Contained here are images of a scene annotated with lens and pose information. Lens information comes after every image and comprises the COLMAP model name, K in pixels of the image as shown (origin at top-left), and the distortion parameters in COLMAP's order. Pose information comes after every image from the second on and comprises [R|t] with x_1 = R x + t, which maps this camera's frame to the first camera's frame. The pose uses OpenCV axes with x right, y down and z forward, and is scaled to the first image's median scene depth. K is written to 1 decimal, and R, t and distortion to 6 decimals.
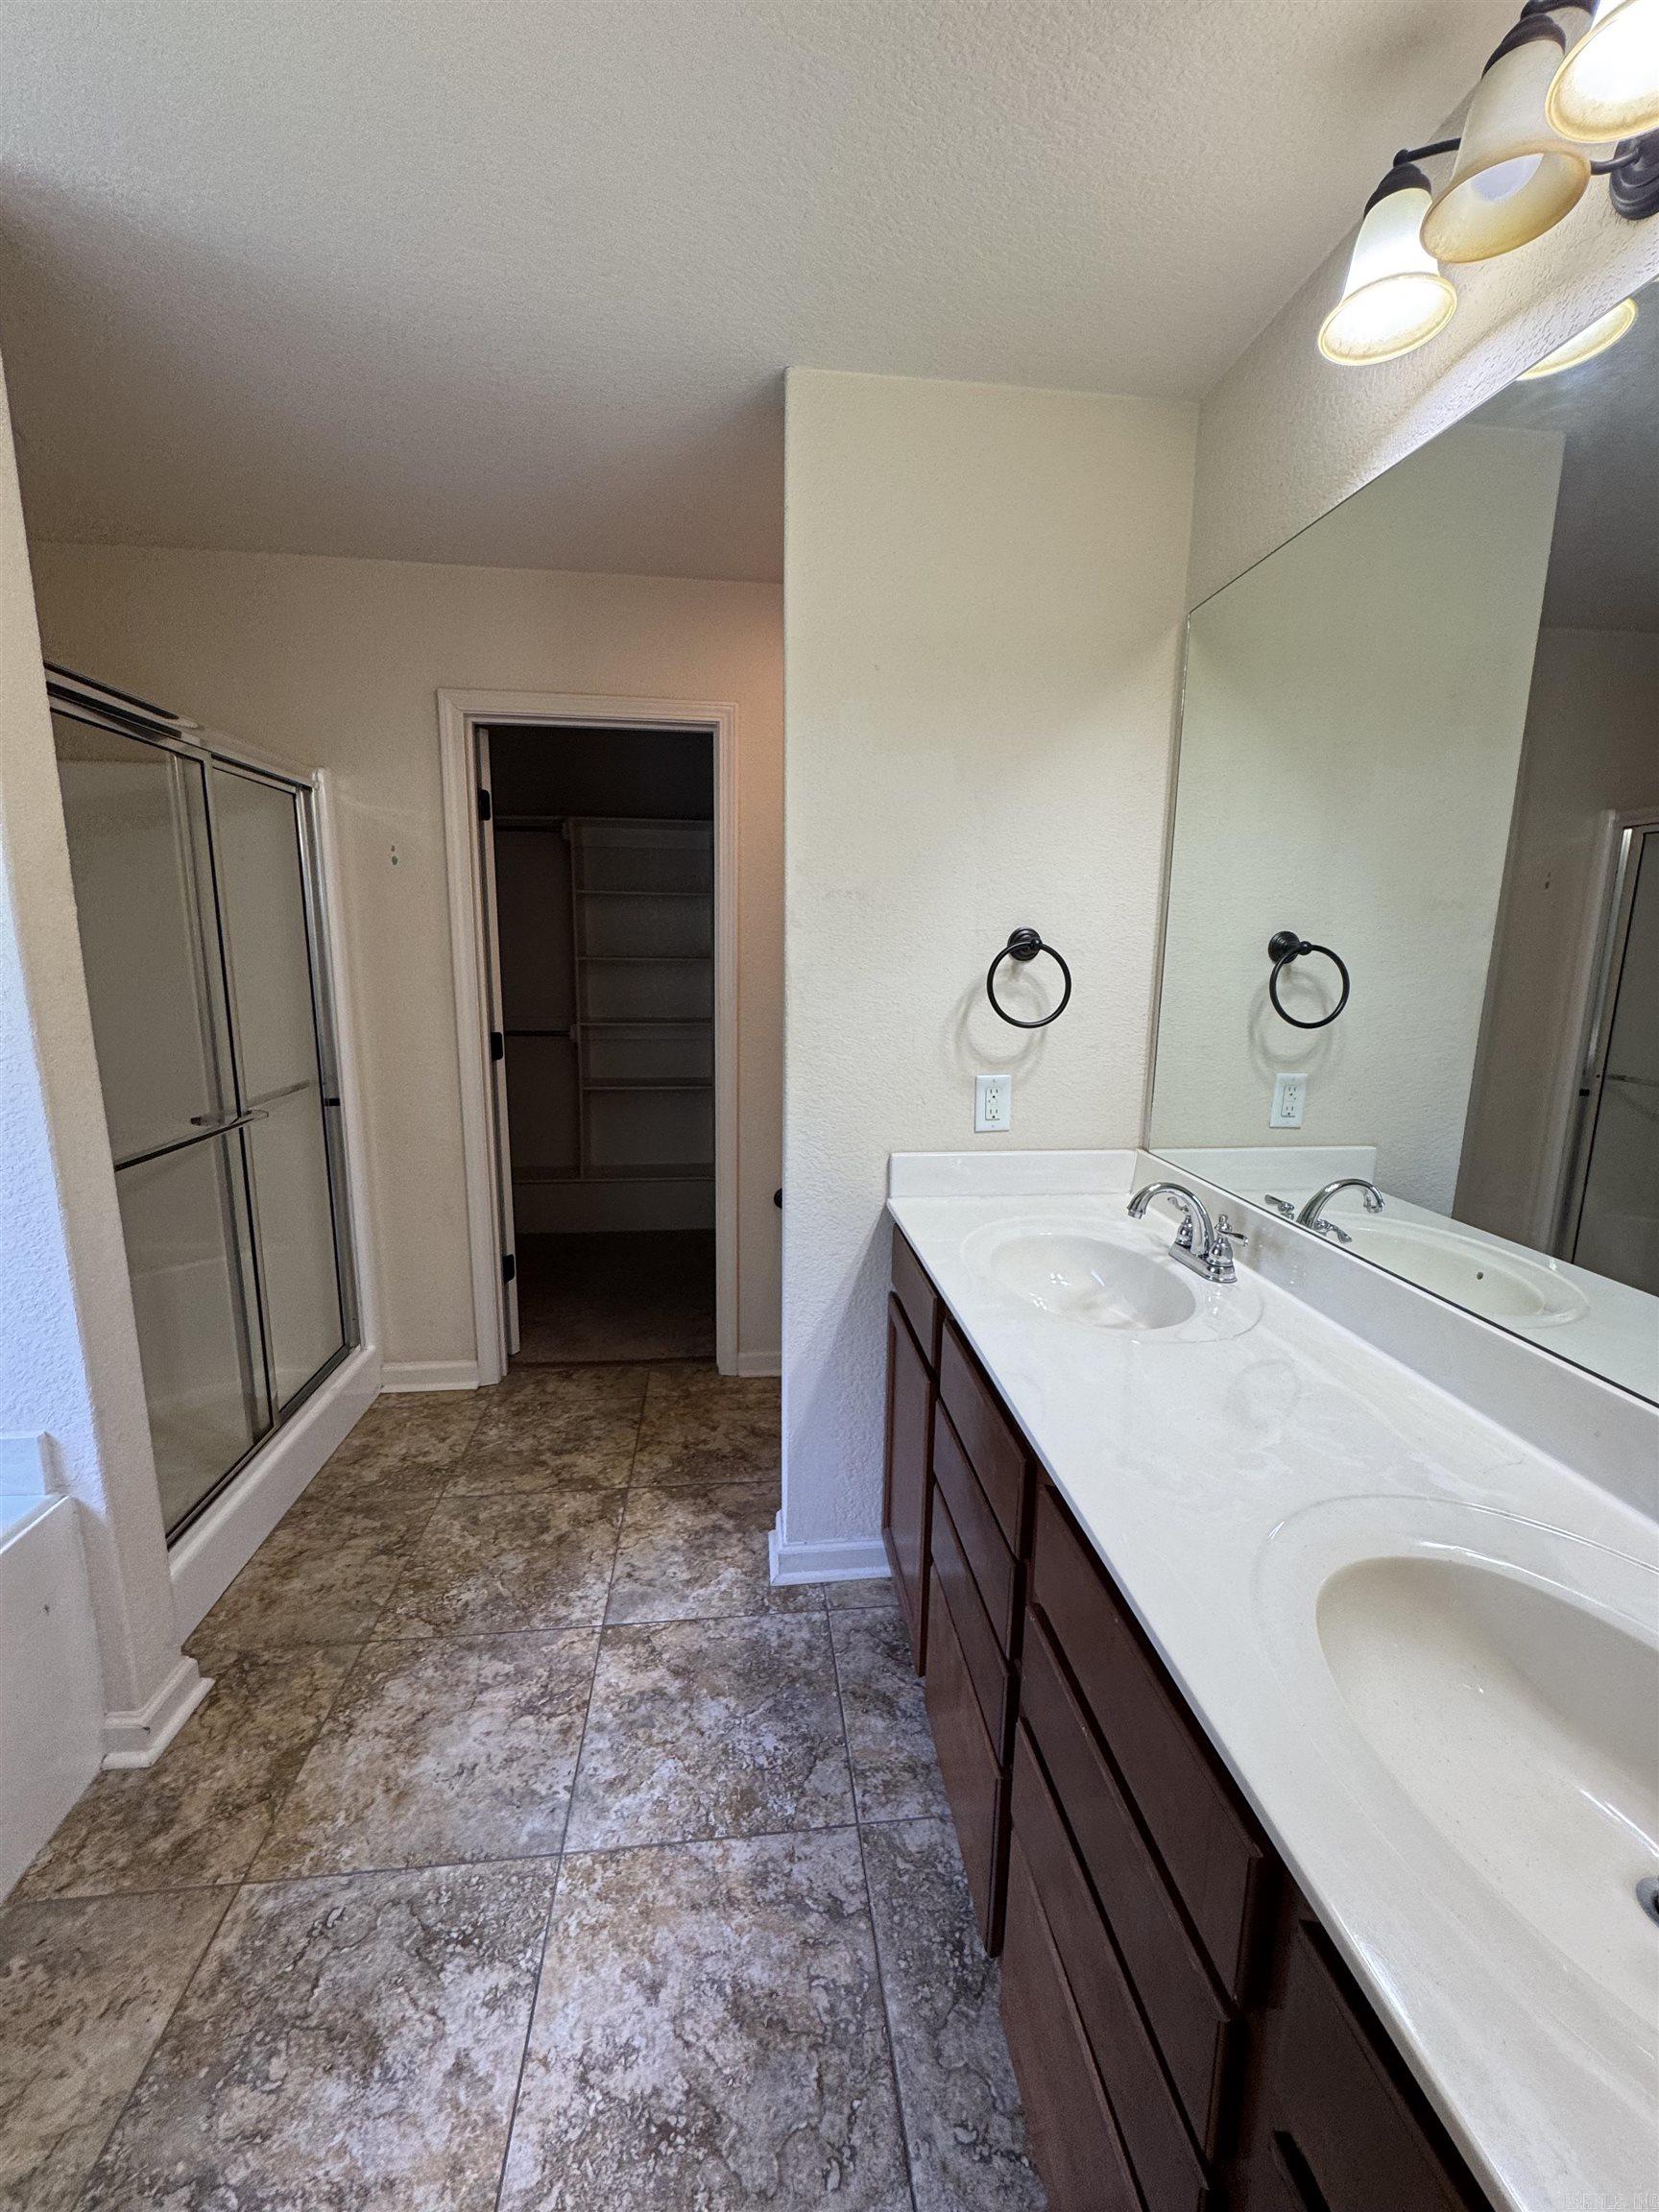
lens RADIAL K [[889.9, 0, 829.5], [0, 889.9, 1106.0], [0, 0, 1]] dist [-0.001340, -0.000121]
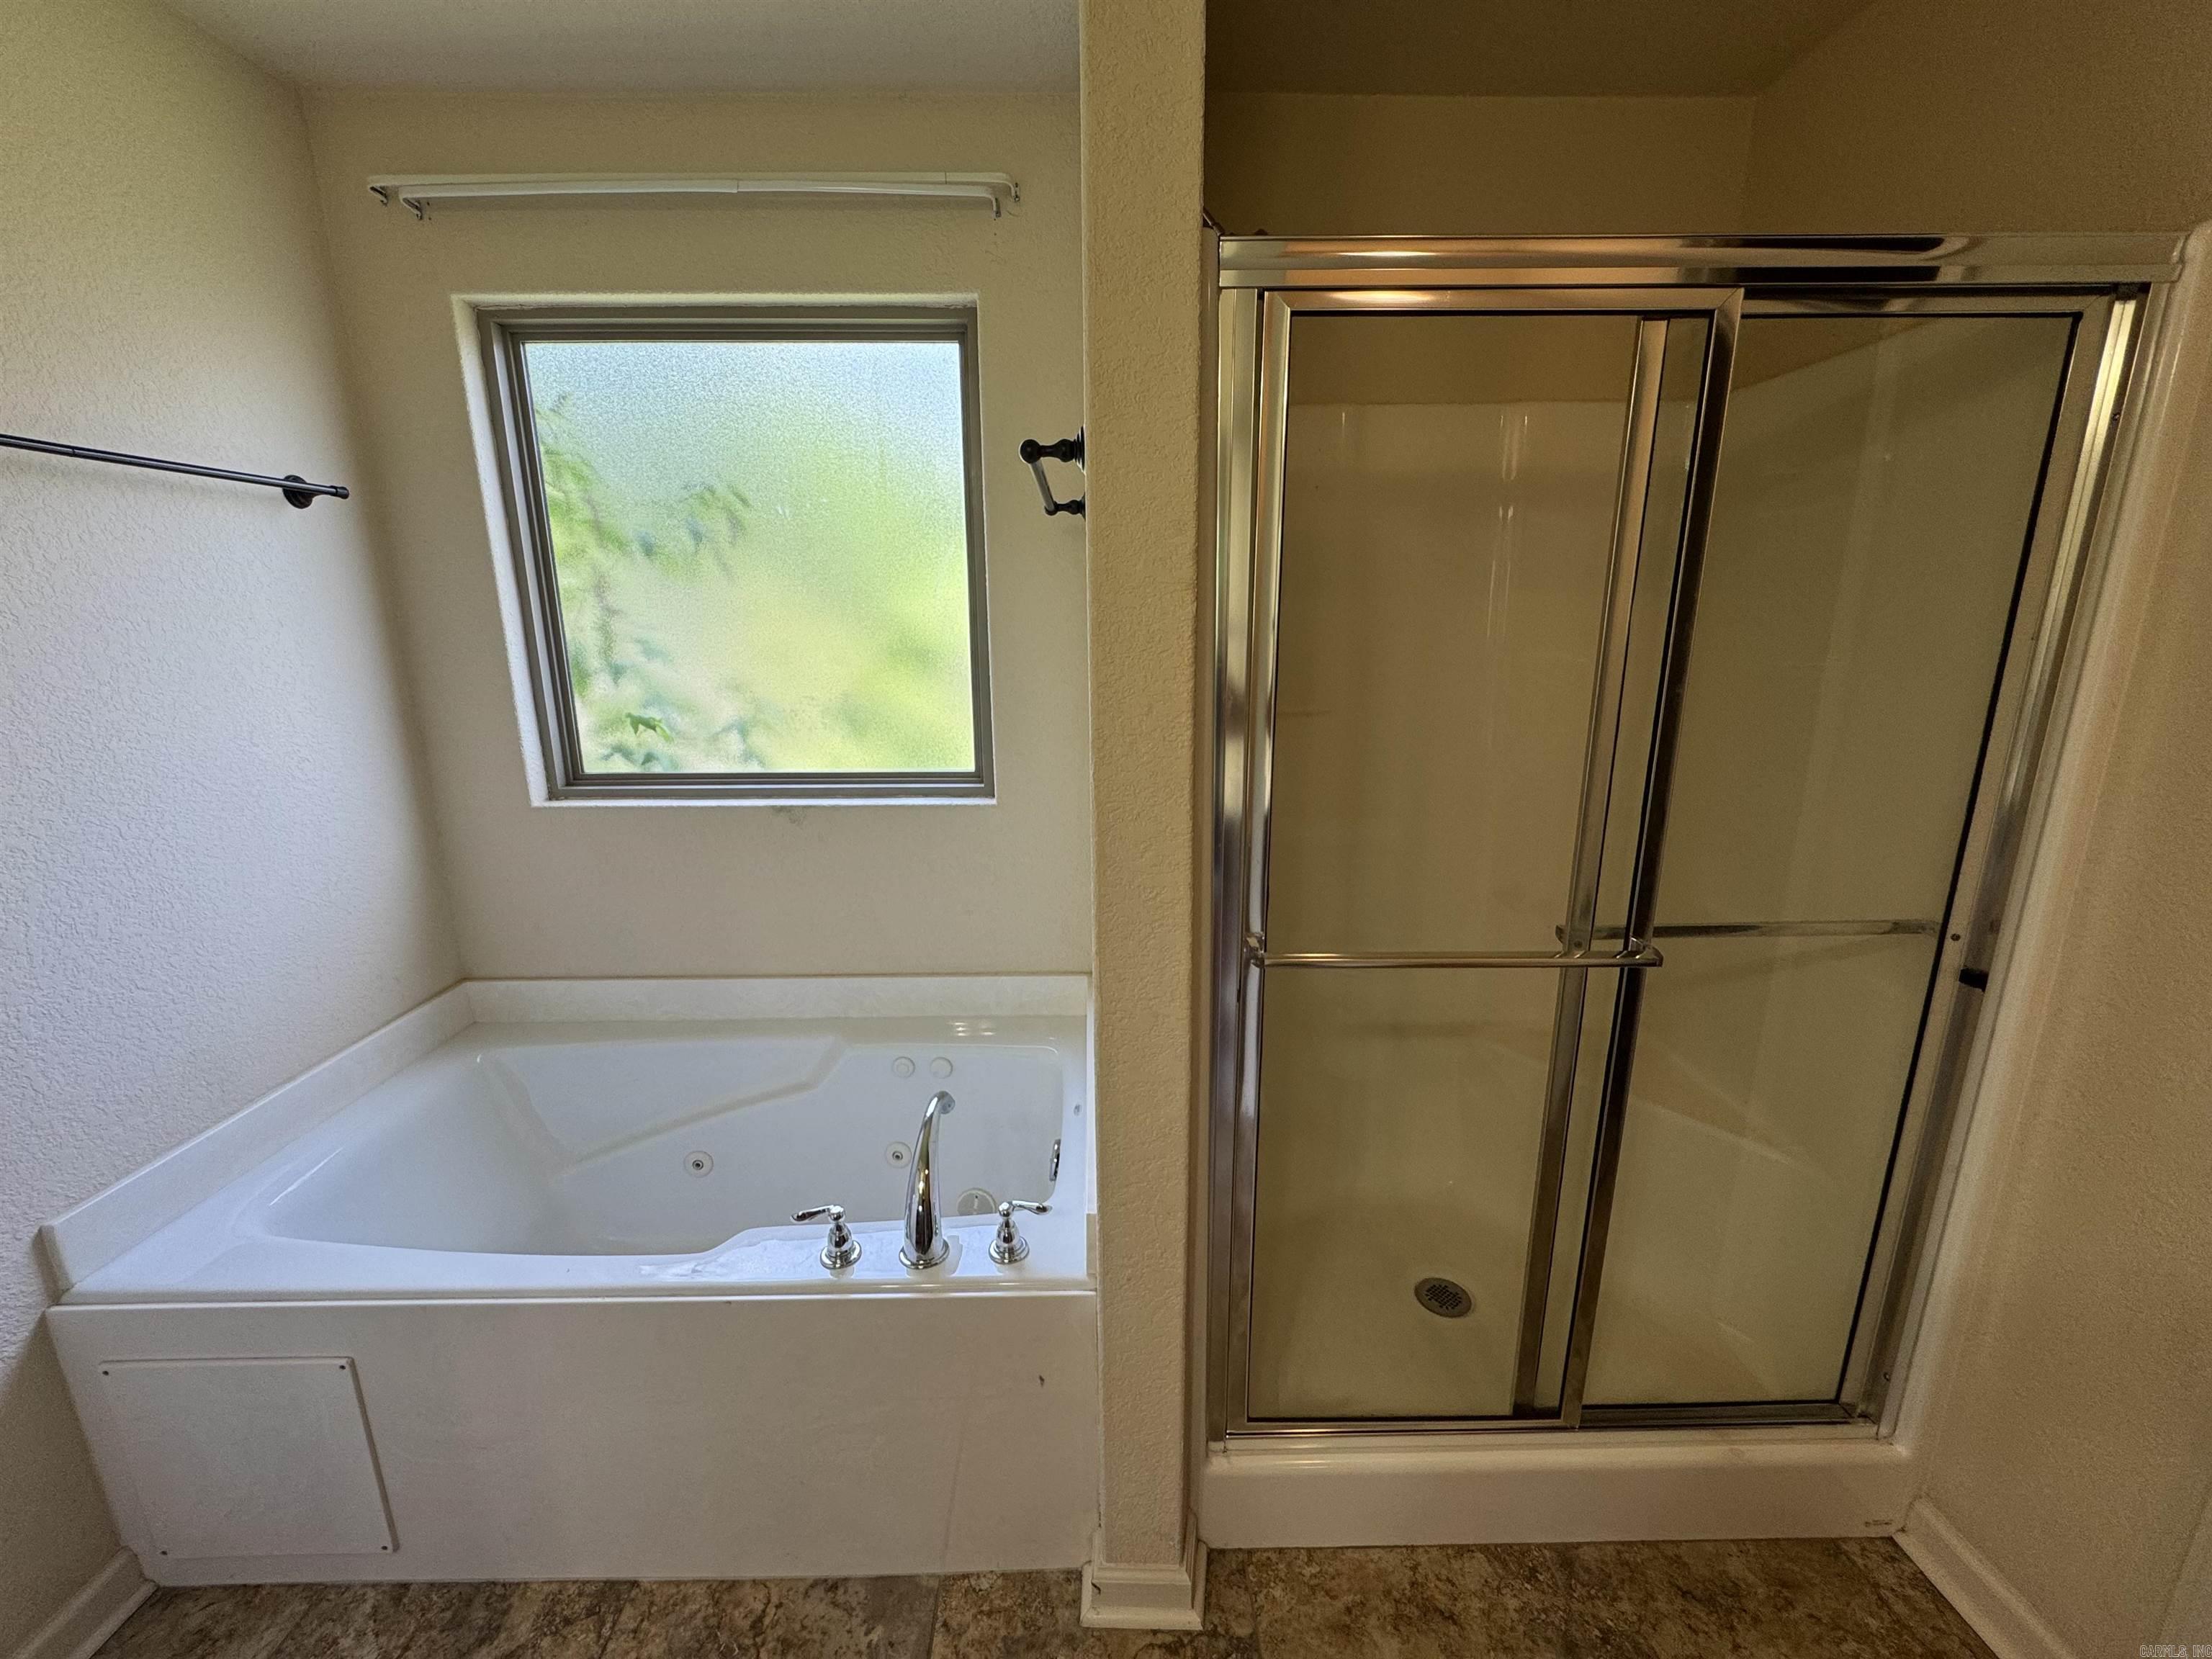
lens RADIAL K [[889.9, 0, 1106.0], [0, 889.9, 829.5], [0, 0, 1]] dist [-0.001340, -0.000121]
pose [[-0.092891, 0.219667, -0.971143, -0.072476], [-0.174779, 0.956617, 0.233099, -0.127807], [0.980216, 0.191389, -0.050468, 0.621916]]
